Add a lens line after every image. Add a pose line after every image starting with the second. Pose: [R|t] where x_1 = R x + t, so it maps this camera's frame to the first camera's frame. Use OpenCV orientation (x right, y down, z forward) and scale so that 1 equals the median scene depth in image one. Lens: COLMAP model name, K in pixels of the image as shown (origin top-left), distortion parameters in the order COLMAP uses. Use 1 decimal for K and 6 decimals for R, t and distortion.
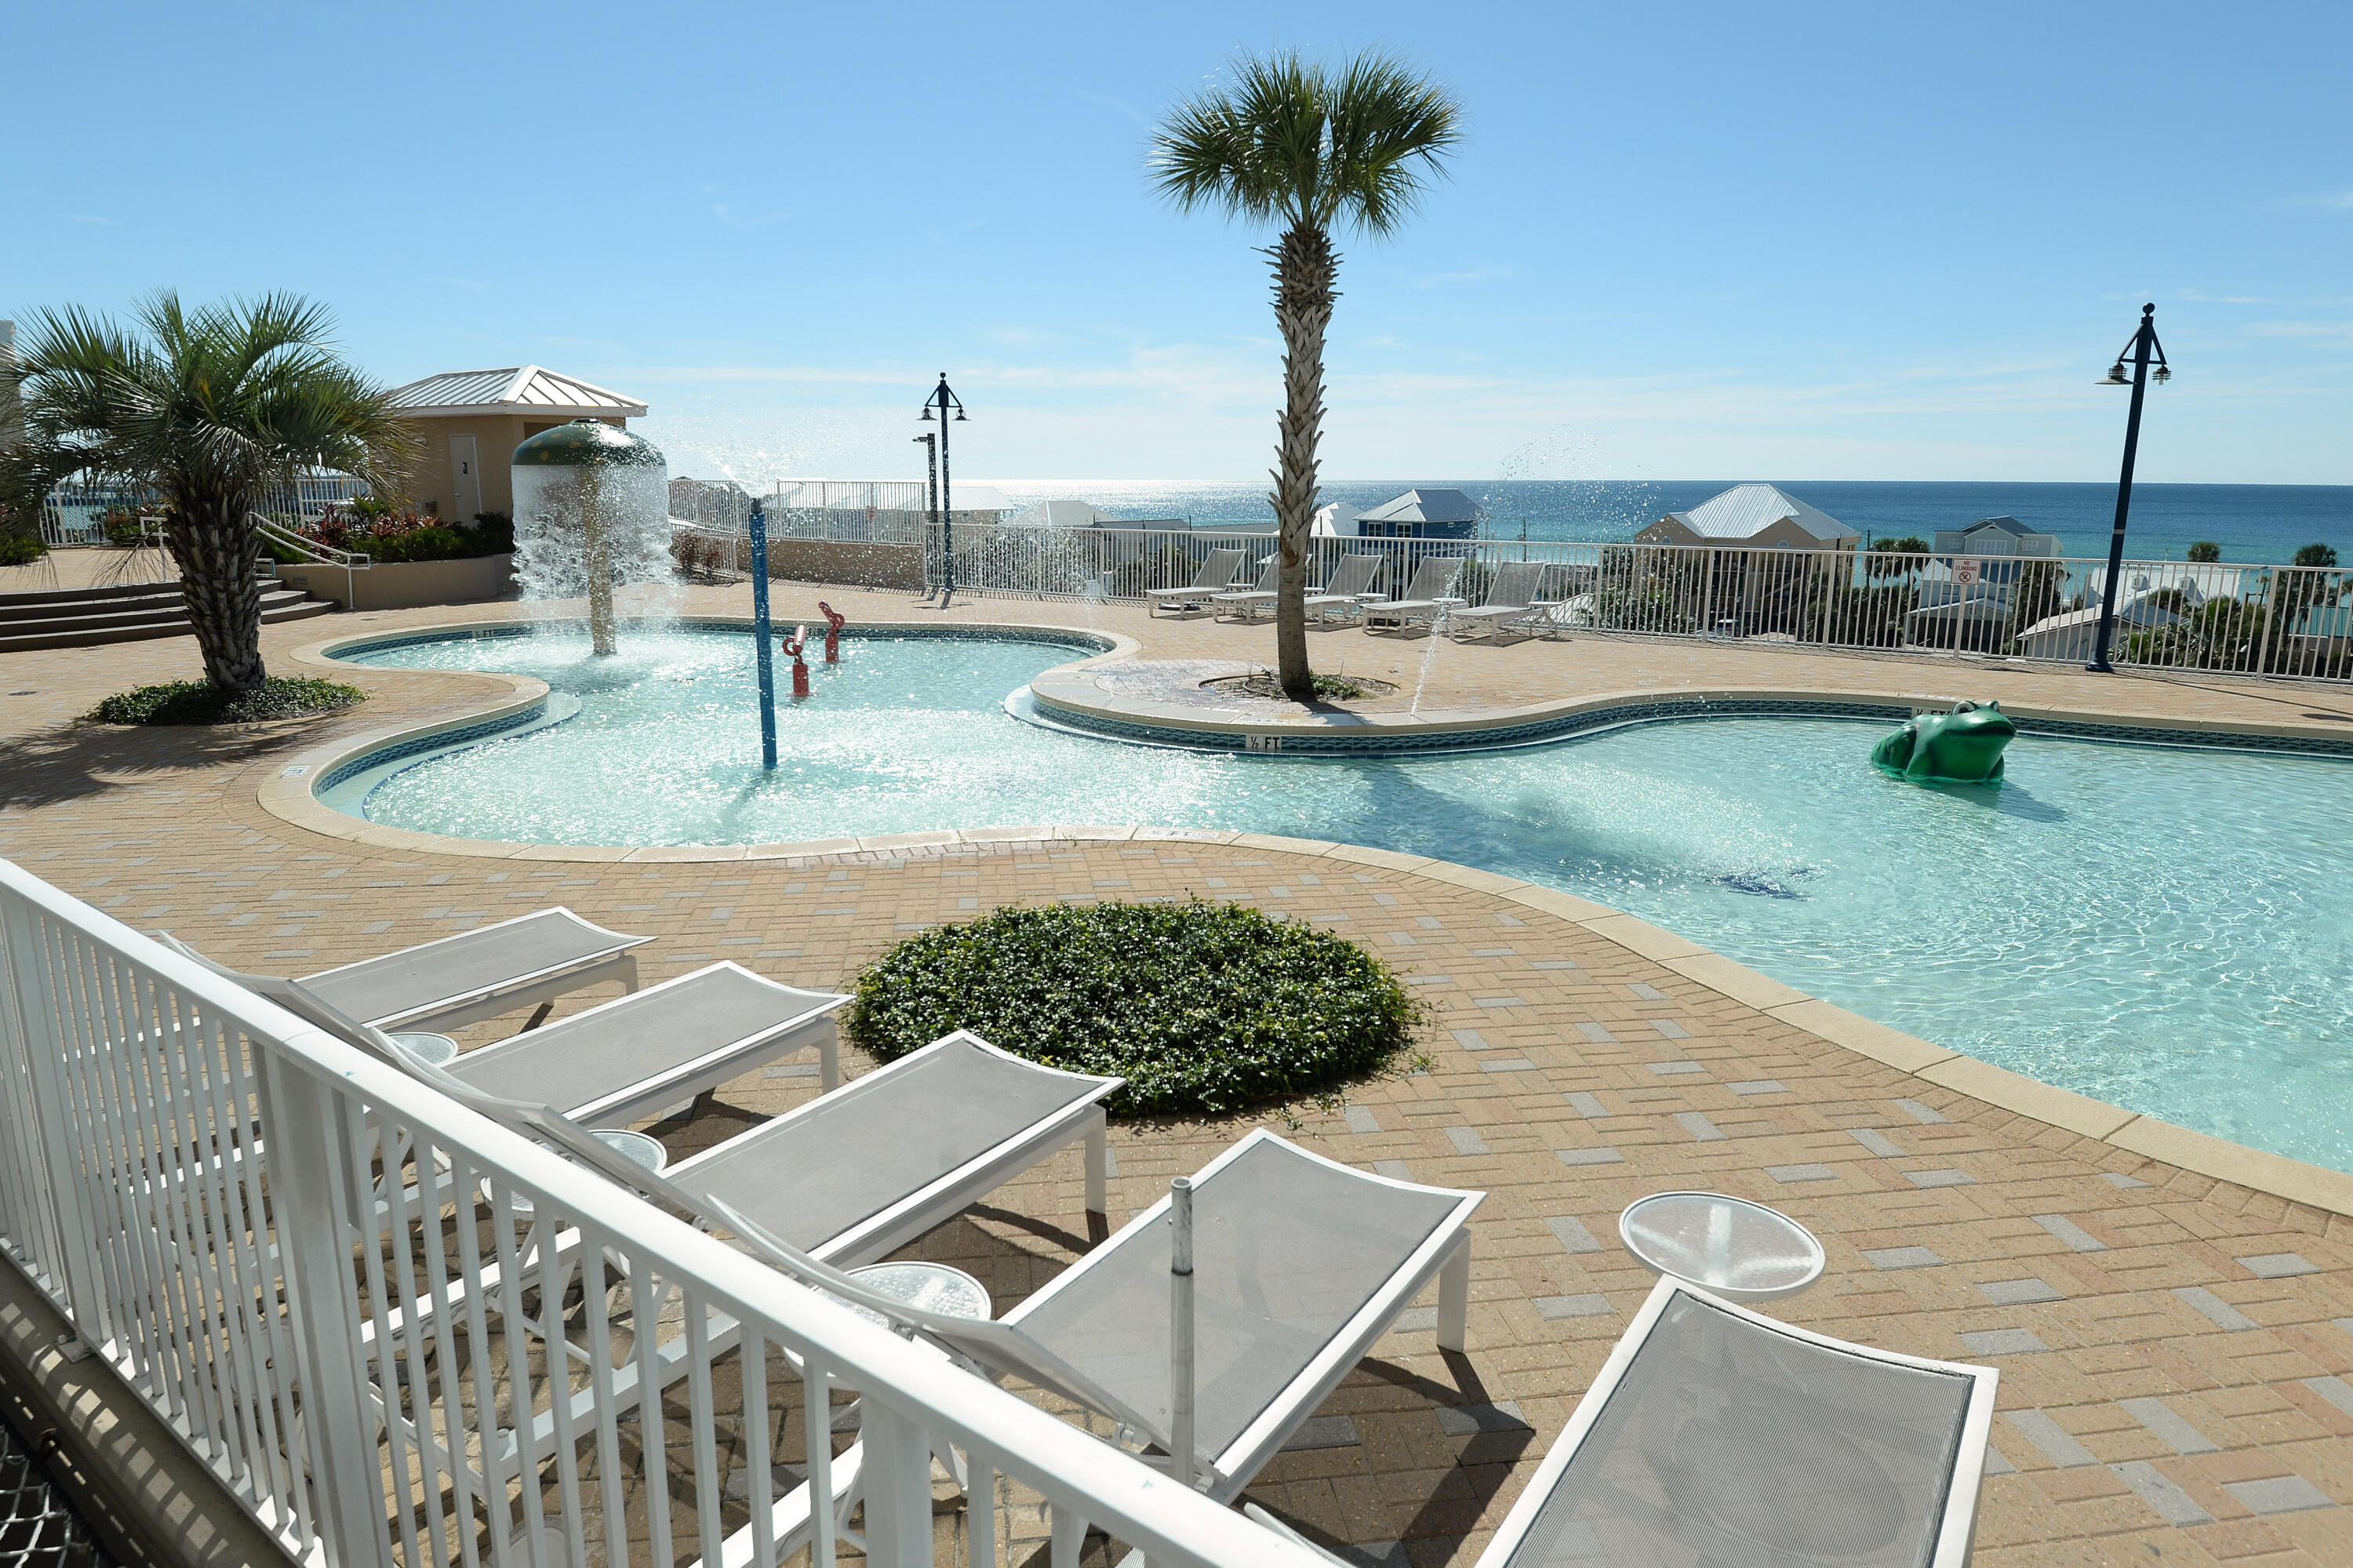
lens RADIAL K [[1422.9, 0, 1176.5], [0, 1422.9, 784.0], [0, 0, 1]] dist [0.039633, -0.050435]
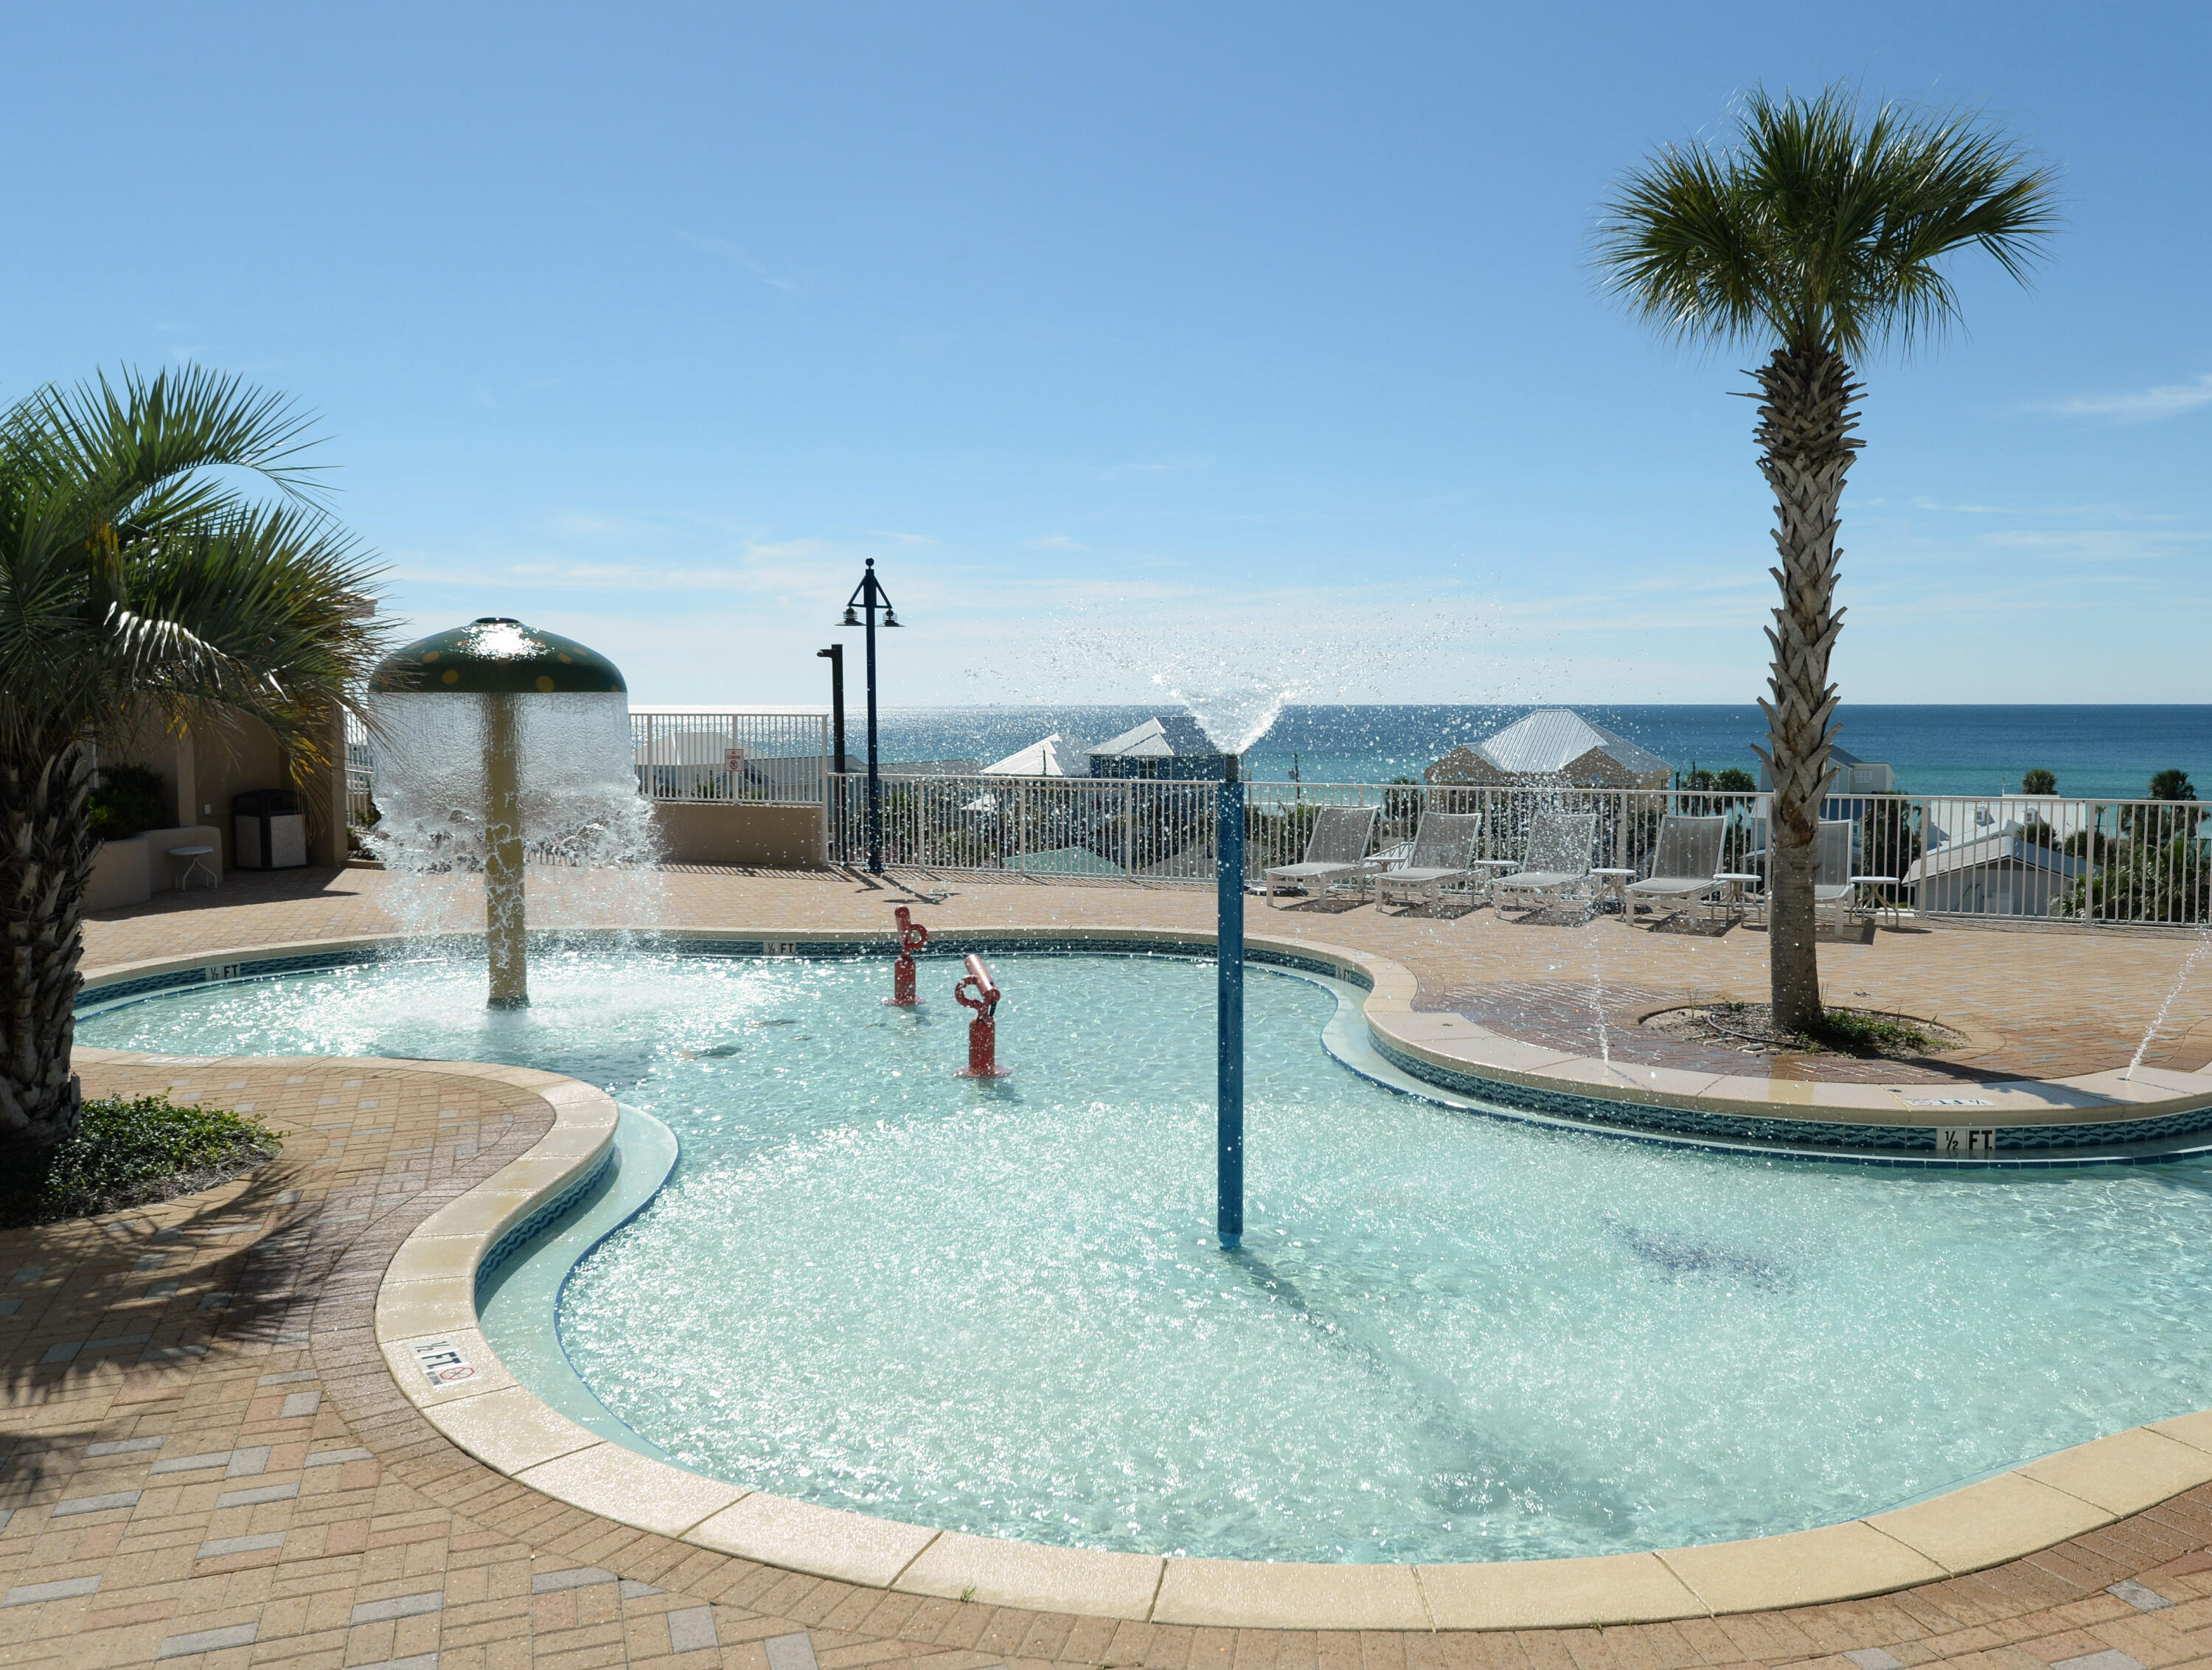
lens RADIAL K [[1750.3, 0, 1106.0], [0, 1750.3, 835.0], [0, 0, 1]] dist [0.061183, -0.001205]
pose [[0.976140, -0.019090, 0.216302, -0.237443], [0.048147, 0.990360, -0.129879, -0.039999], [-0.211738, 0.137194, 0.967649, 0.172176]]
